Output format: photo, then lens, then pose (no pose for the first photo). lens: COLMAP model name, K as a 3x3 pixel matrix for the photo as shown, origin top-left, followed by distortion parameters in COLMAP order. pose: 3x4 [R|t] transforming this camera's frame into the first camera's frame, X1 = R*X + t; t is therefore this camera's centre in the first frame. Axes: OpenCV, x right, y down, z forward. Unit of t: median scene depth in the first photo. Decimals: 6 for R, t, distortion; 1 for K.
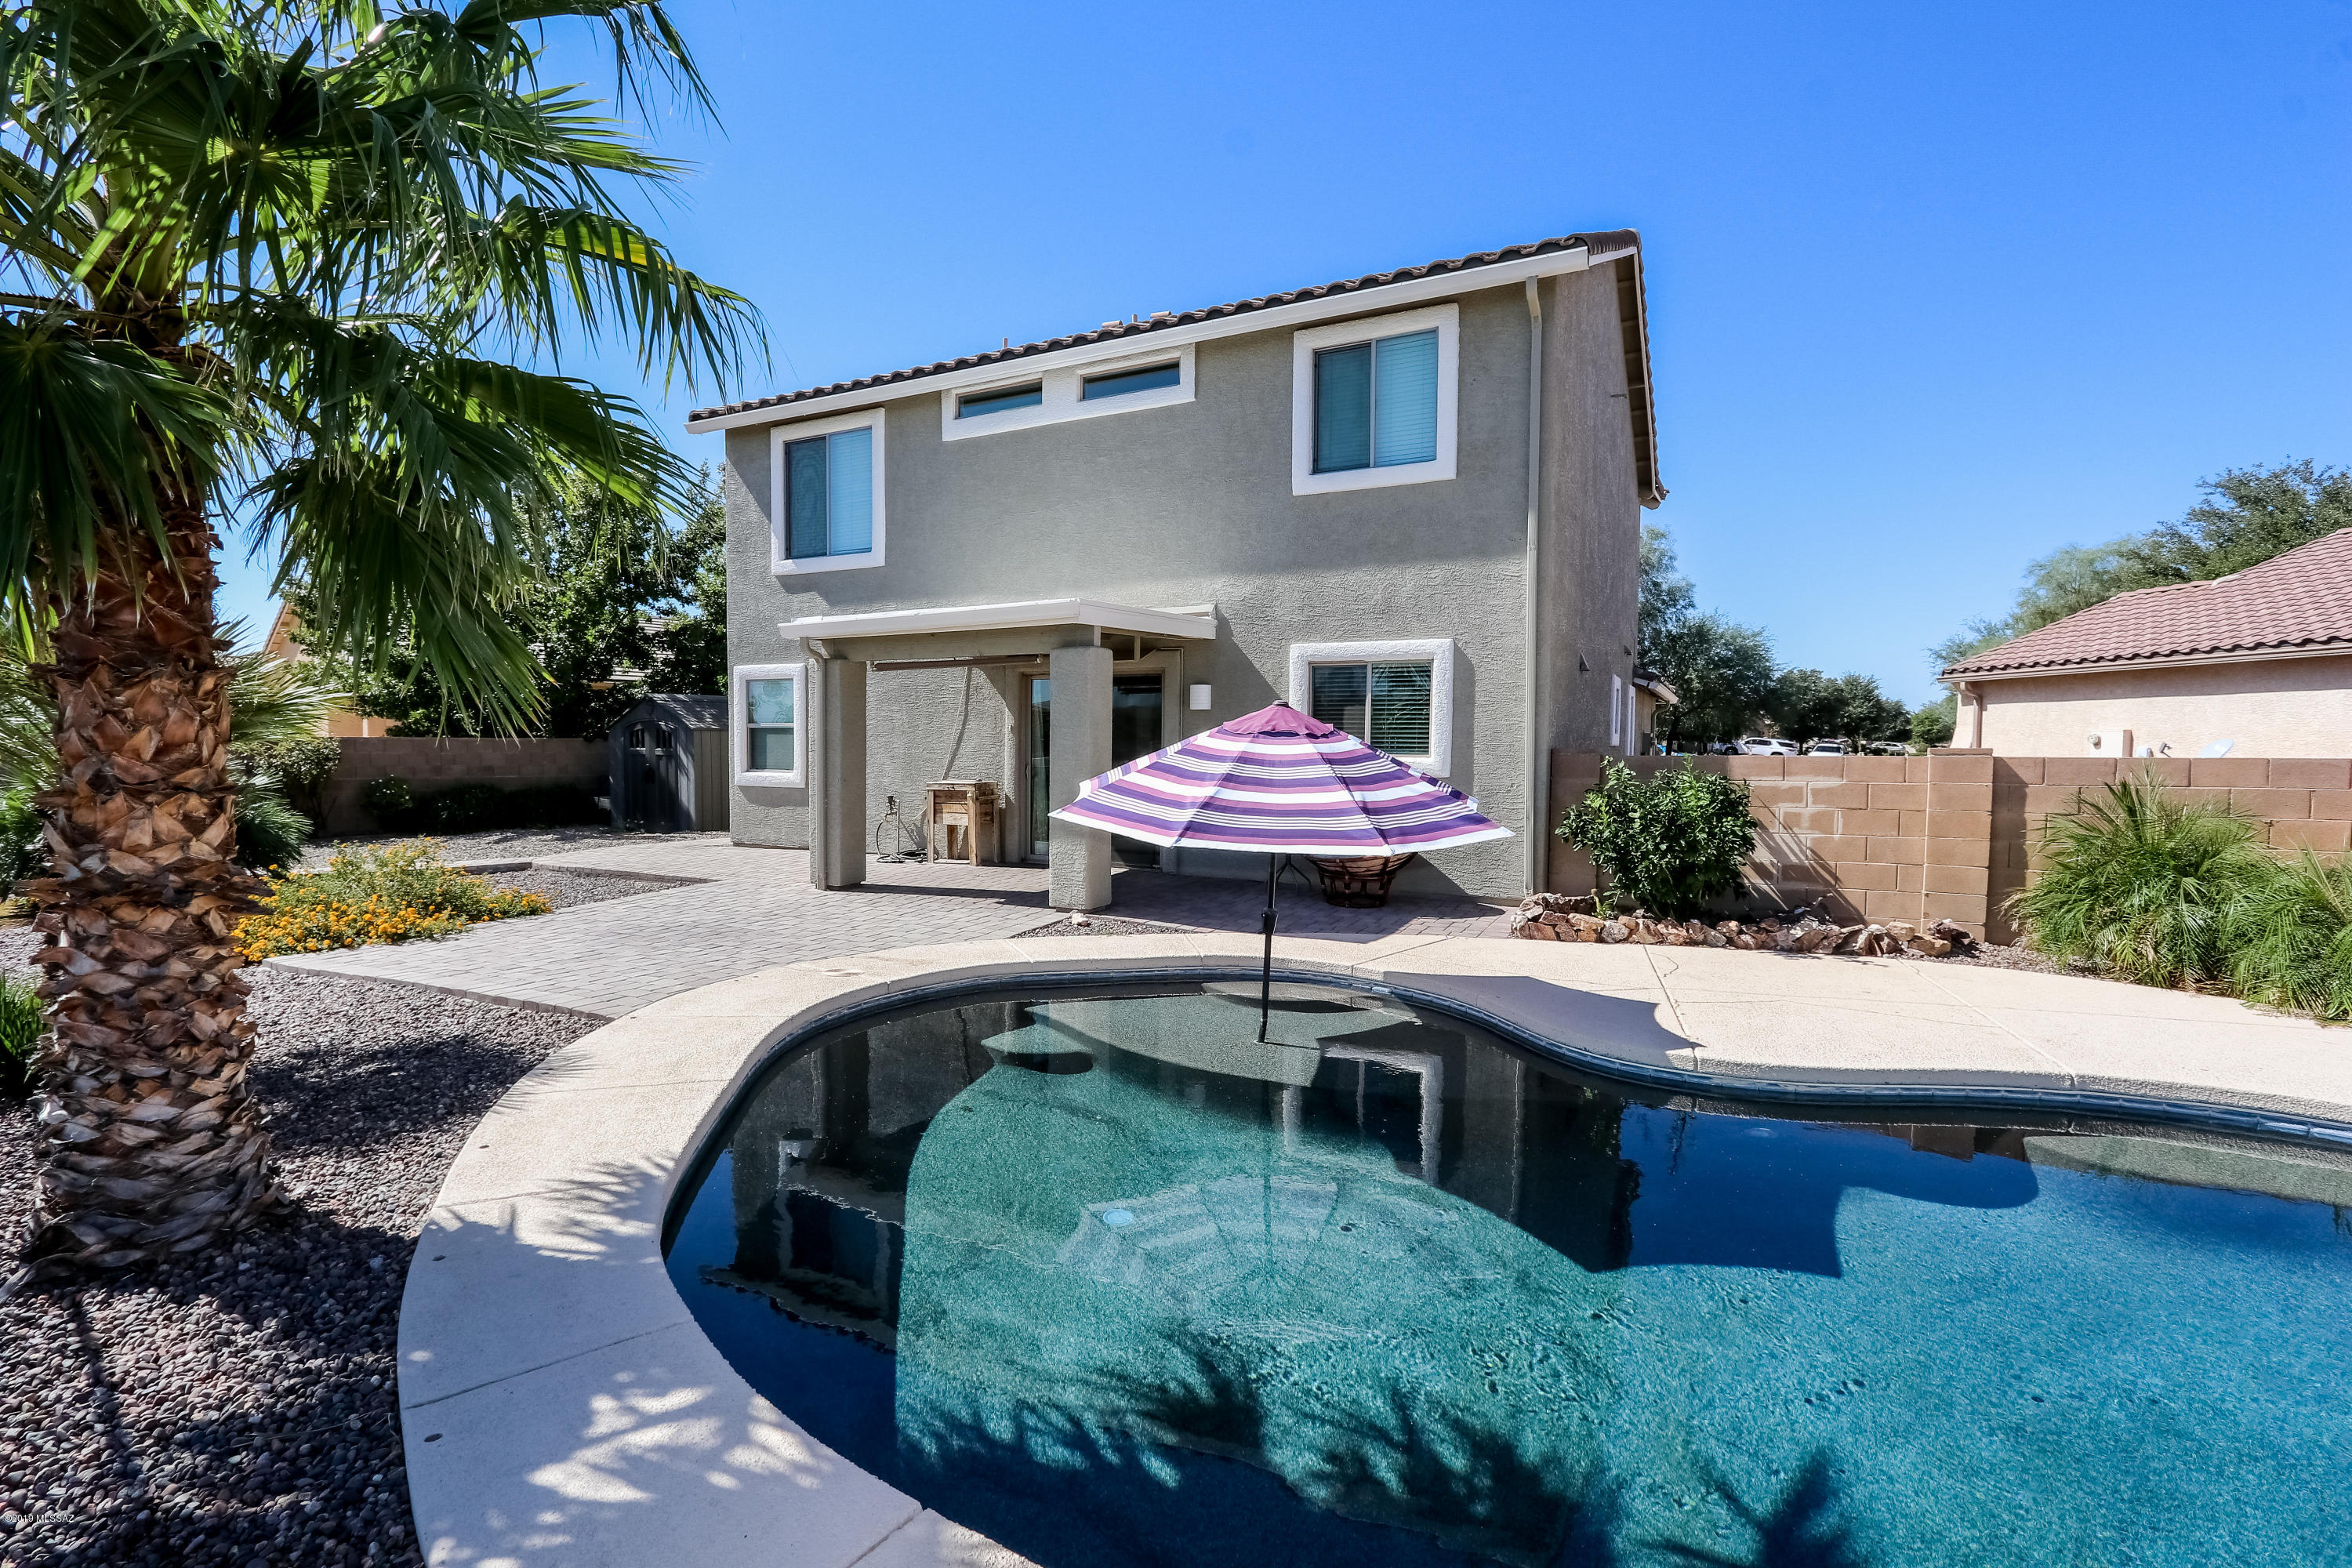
lens RADIAL K [[1081.3, 0, 1162.2], [0, 1081.3, 790.2], [0, 0, 1]] dist [-0.017350, 0.001792]
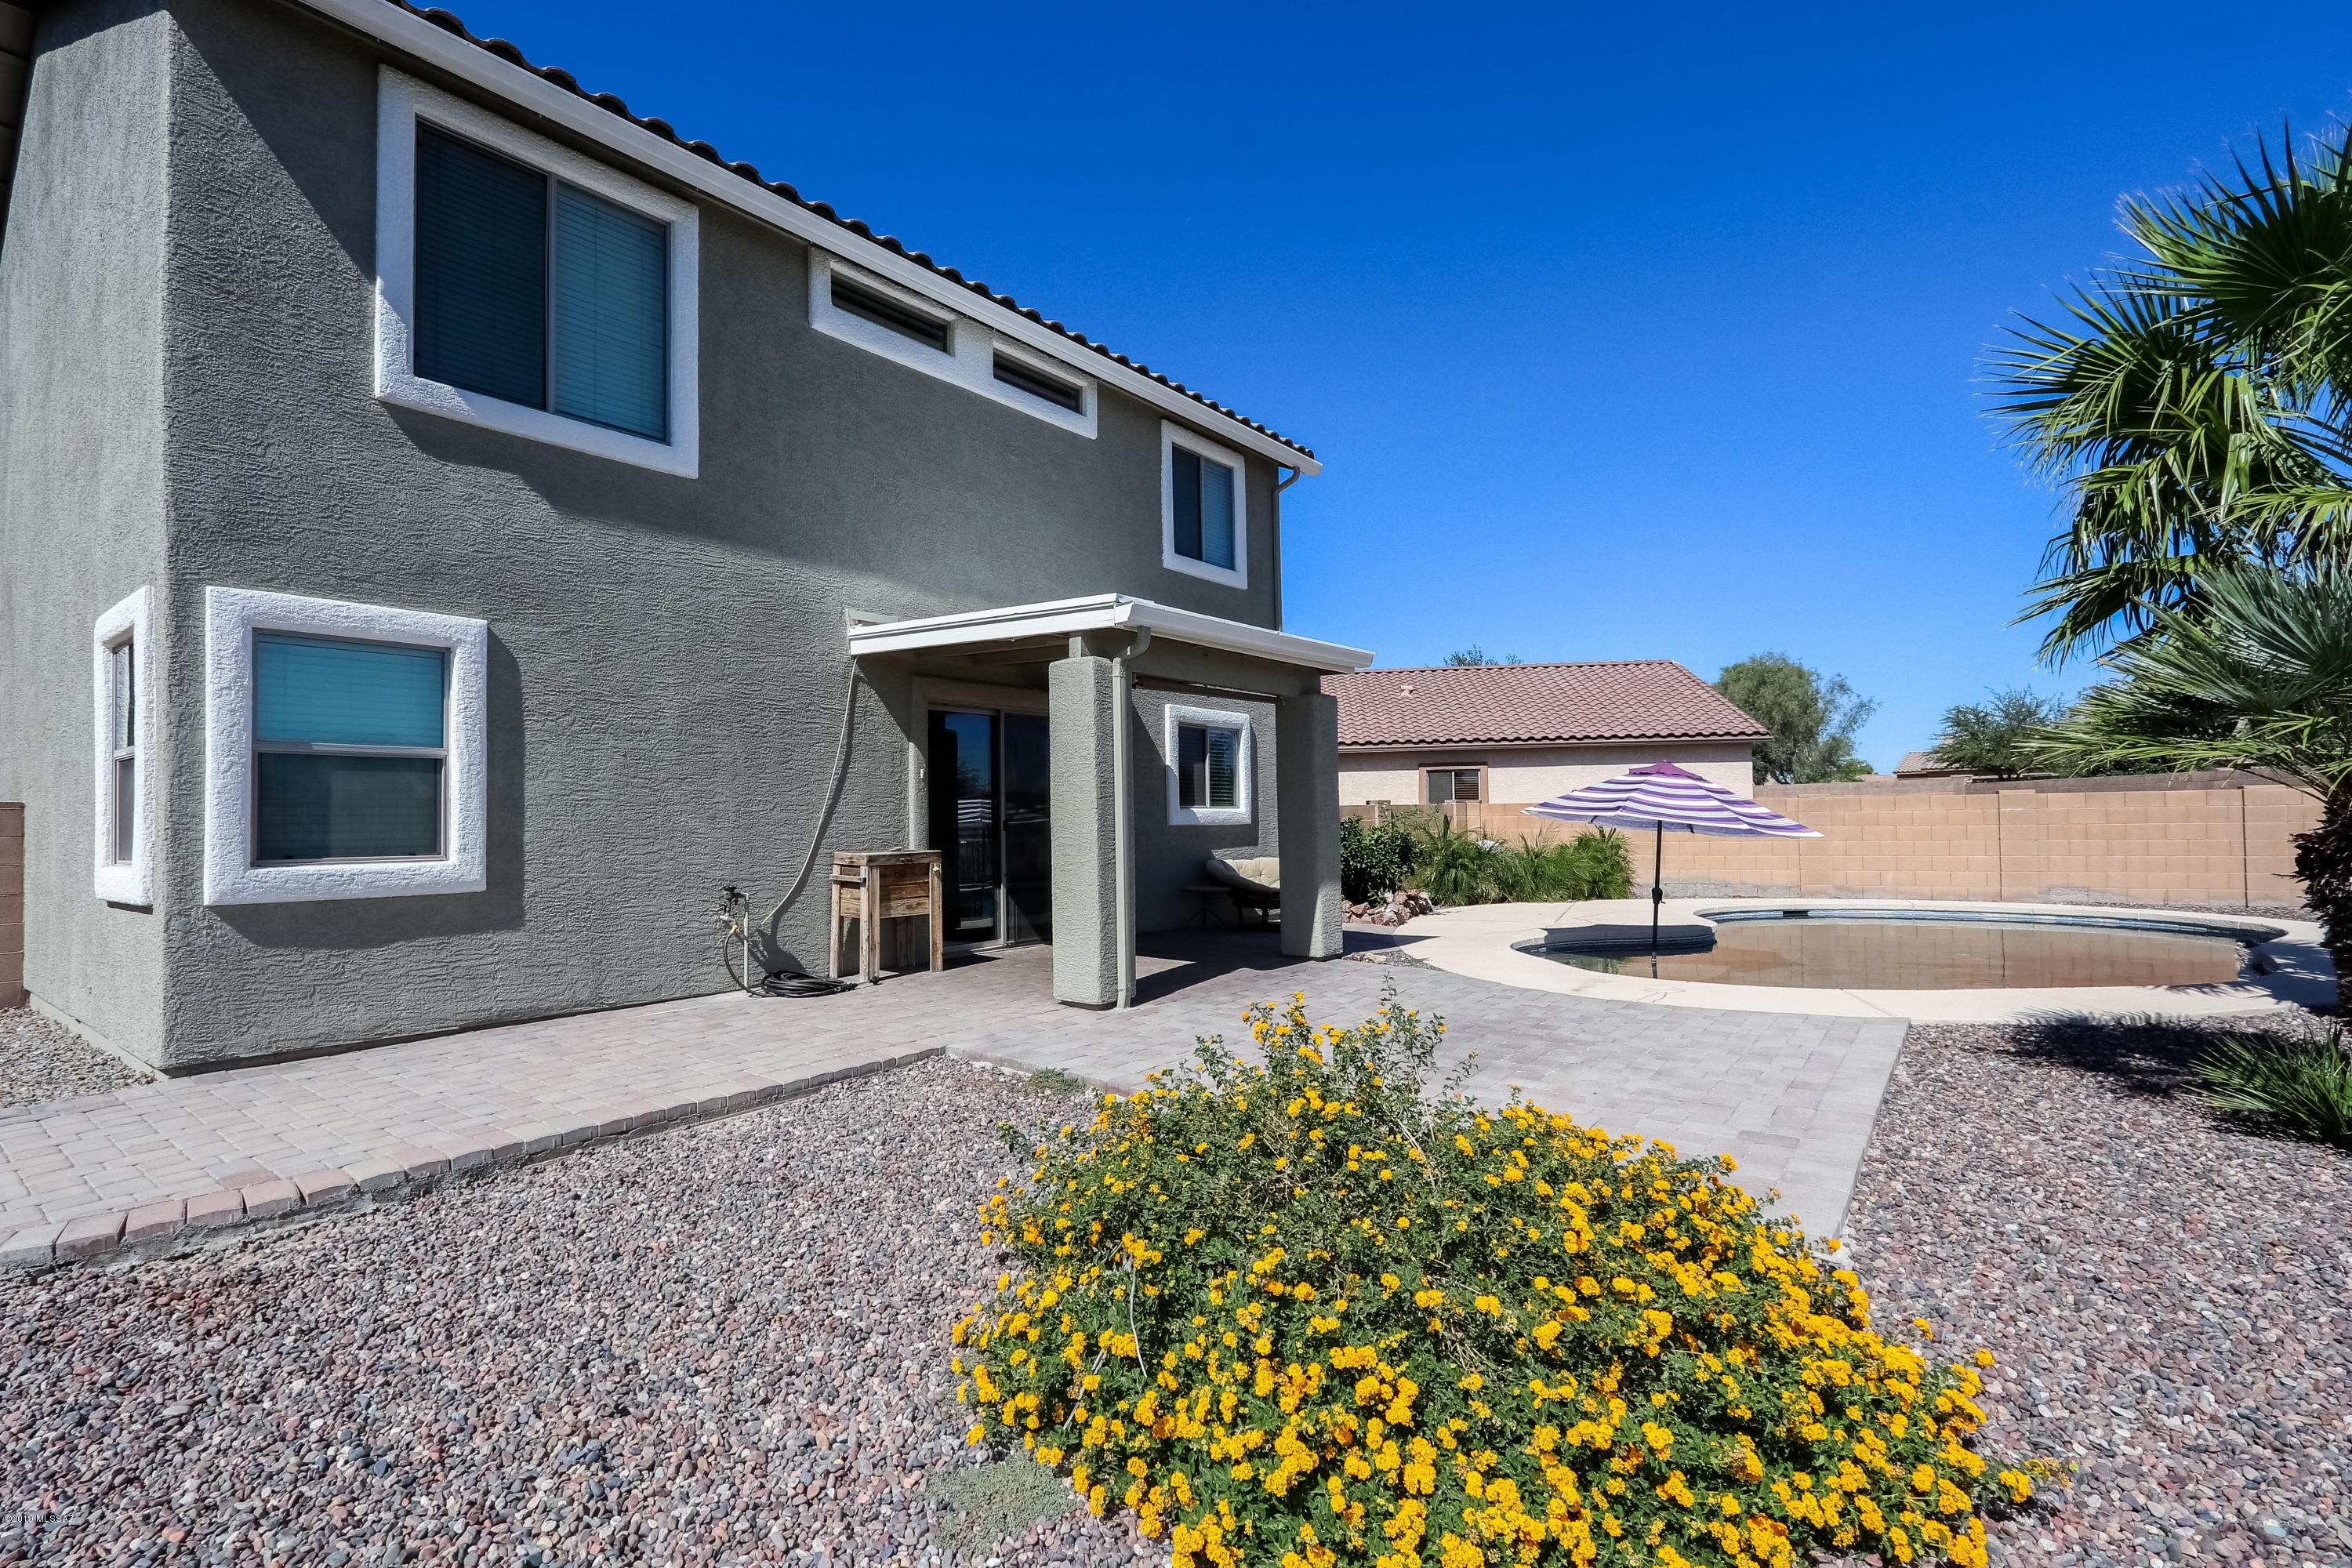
lens RADIAL K [[1081.3, 0, 1151.9], [0, 1081.3, 793.3], [0, 0, 1]] dist [-0.017350, 0.001792]
pose [[0.176006, 0.013105, 0.984302, -0.950526], [0.057884, 0.998043, -0.023638, -0.021615], [-0.982686, 0.061135, 0.174903, 0.839769]]
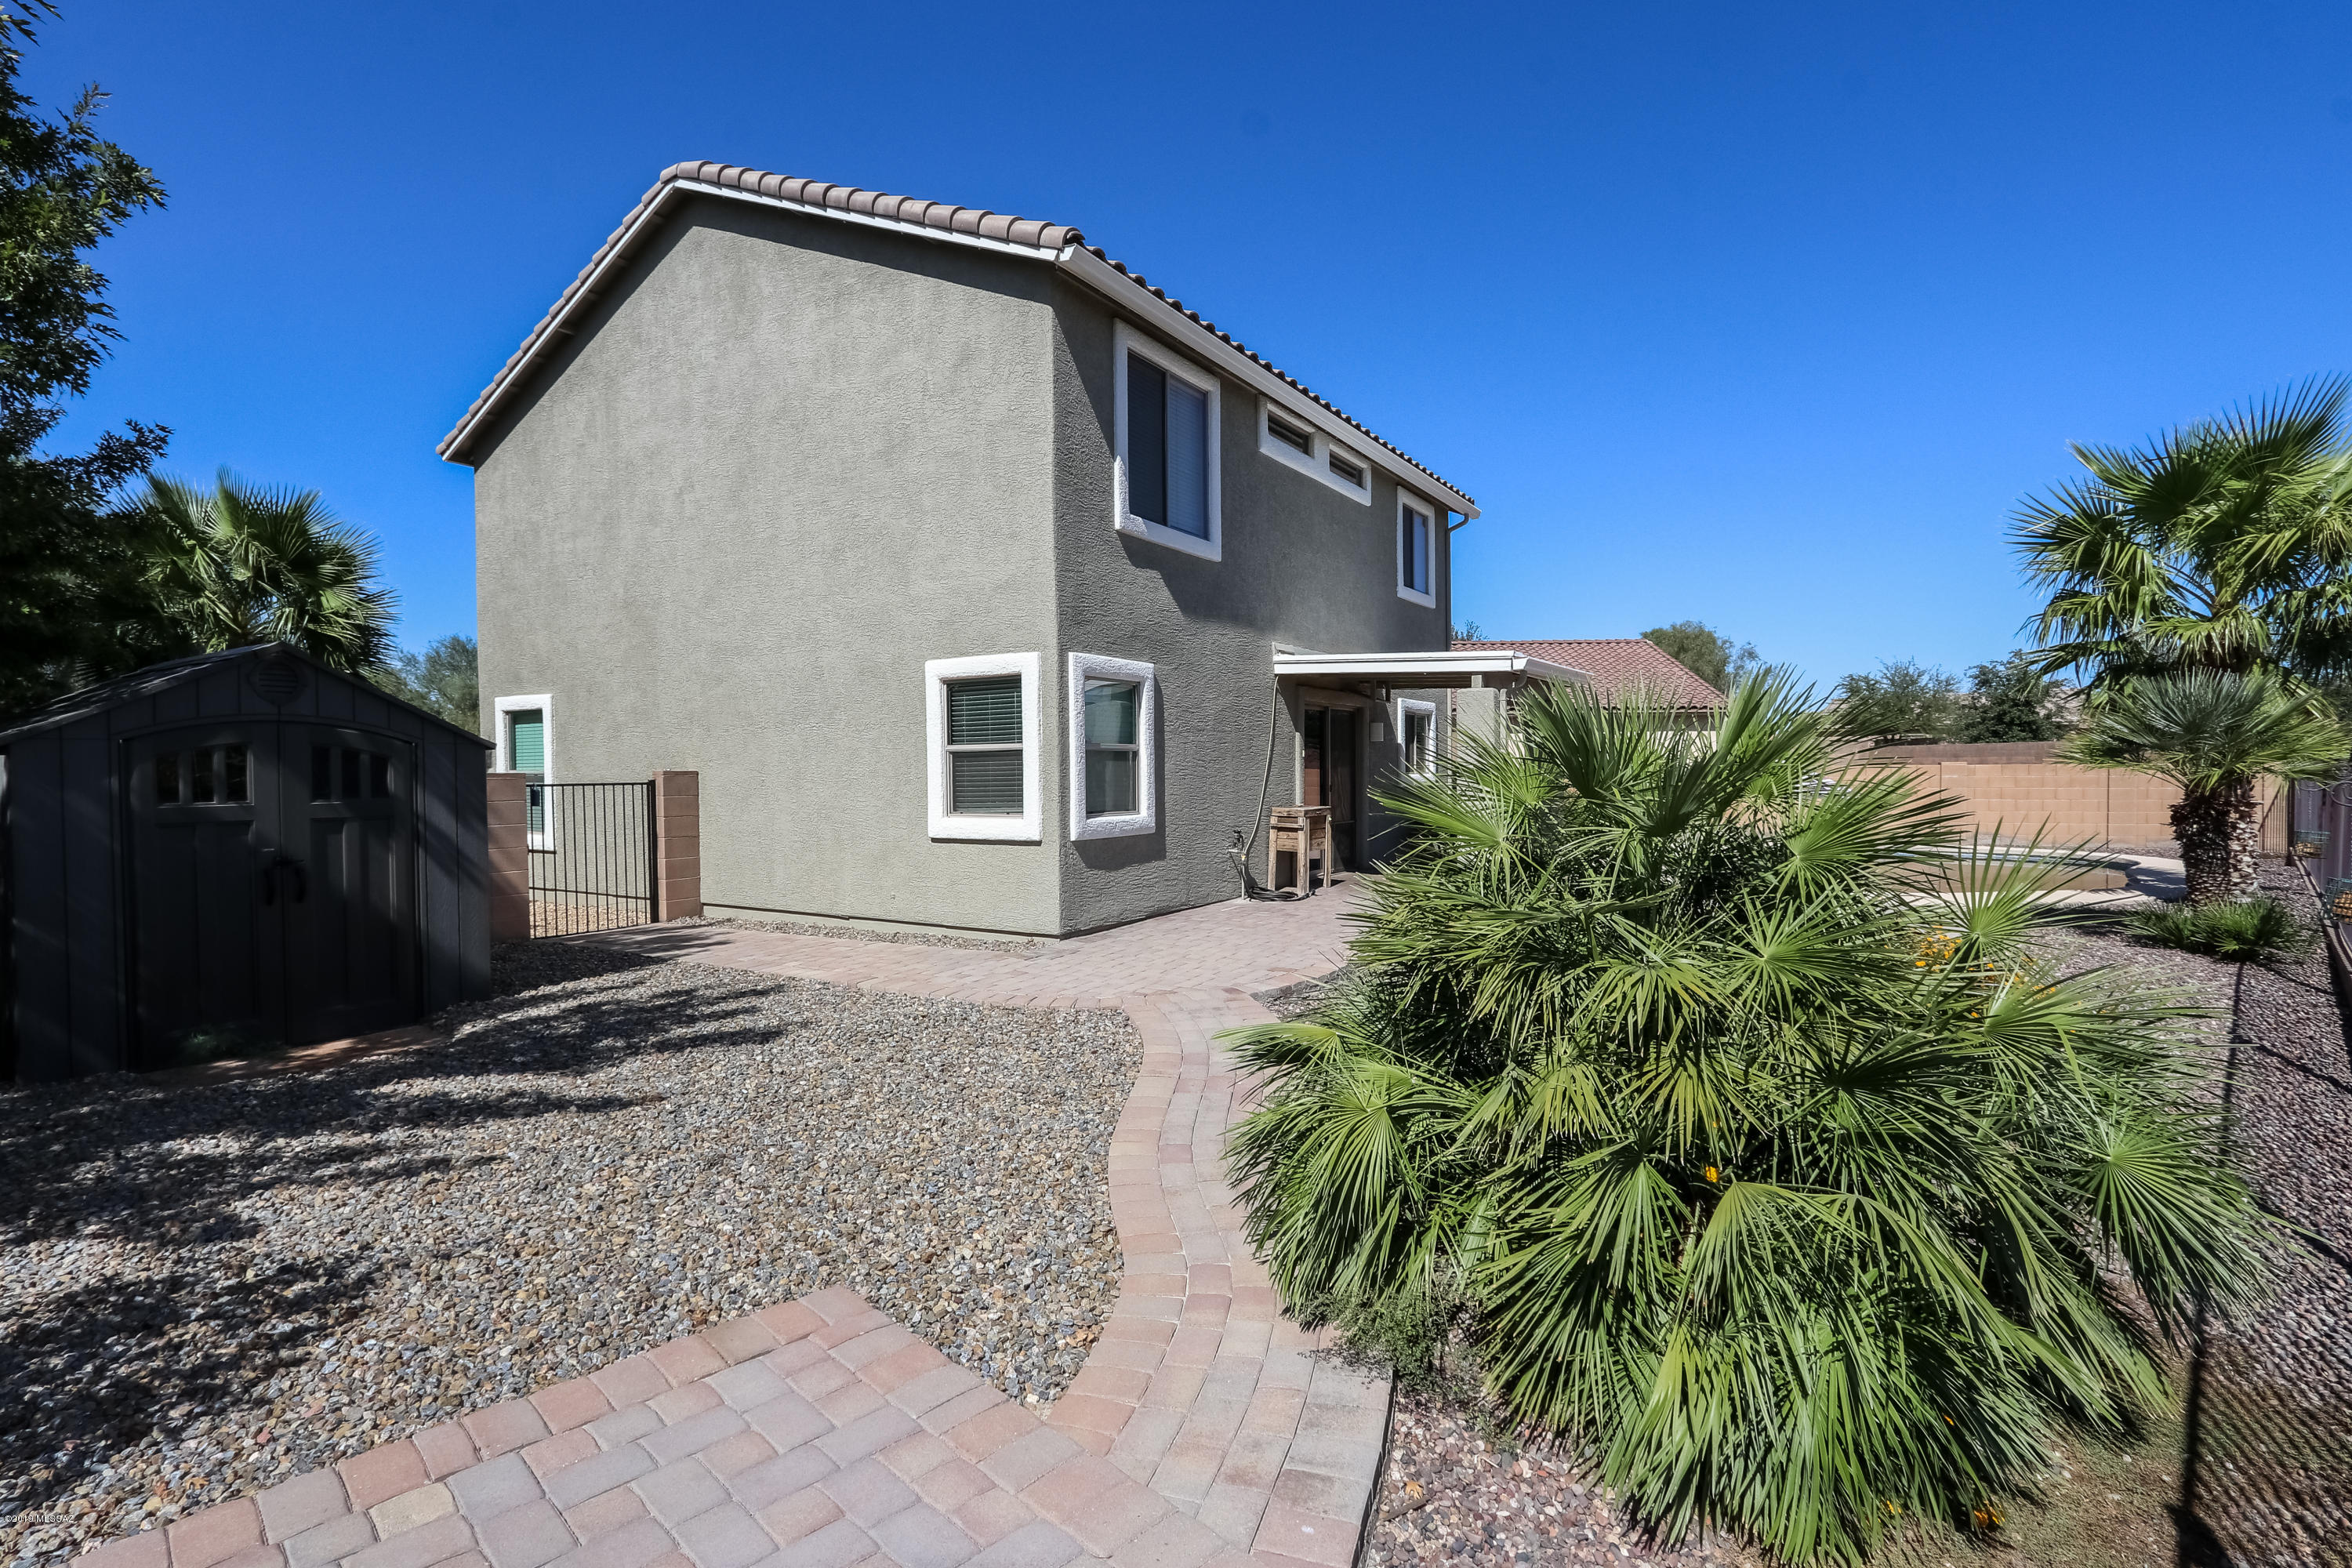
lens RADIAL K [[1081.3, 0, 1173.3], [0, 1081.3, 777.5], [0, 0, 1]] dist [-0.017350, 0.001792]
pose [[0.076736, -0.020966, 0.996831, -1.386784], [0.049285, 0.998636, 0.017210, -0.067767], [-0.995833, 0.047809, 0.077664, 1.211943]]
